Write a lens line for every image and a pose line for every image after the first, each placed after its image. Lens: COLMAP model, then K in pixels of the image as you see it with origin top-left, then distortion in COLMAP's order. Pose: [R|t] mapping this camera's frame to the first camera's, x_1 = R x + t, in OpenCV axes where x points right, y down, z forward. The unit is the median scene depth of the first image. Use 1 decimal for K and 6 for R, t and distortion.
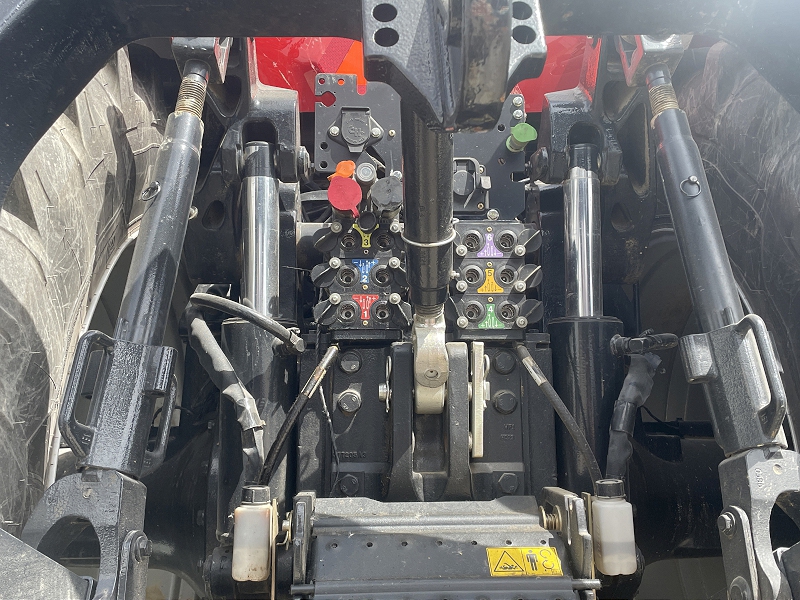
lens RADIAL K [[771.9, 0, 397.5], [0, 771.9, 302.9], [0, 0, 1]] dist [0.099555, -0.142160]
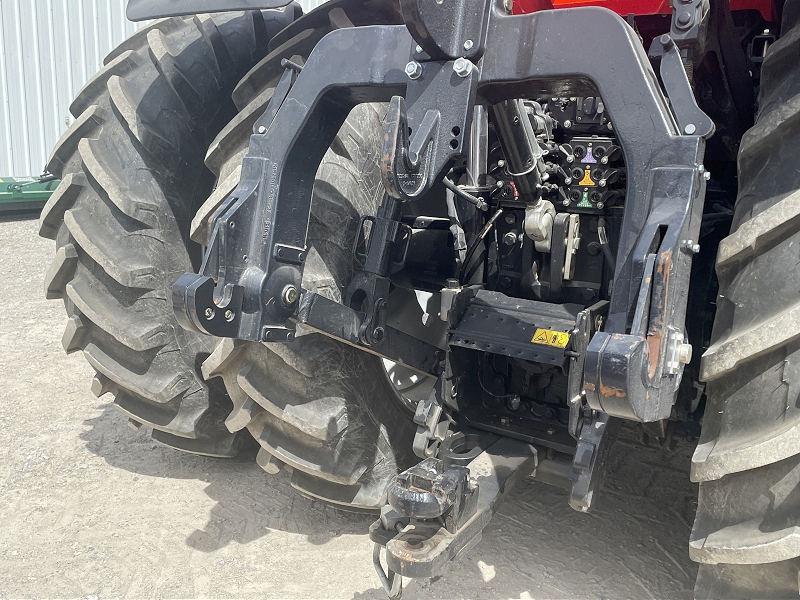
lens RADIAL K [[771.9, 0, 397.5], [0, 771.9, 302.9], [0, 0, 1]] dist [0.099555, -0.142160]
pose [[0.799496, 0.162628, -0.578237, 0.816150], [0.073784, 0.928772, 0.363233, -0.421559], [0.596122, -0.333069, 0.730550, -0.553690]]
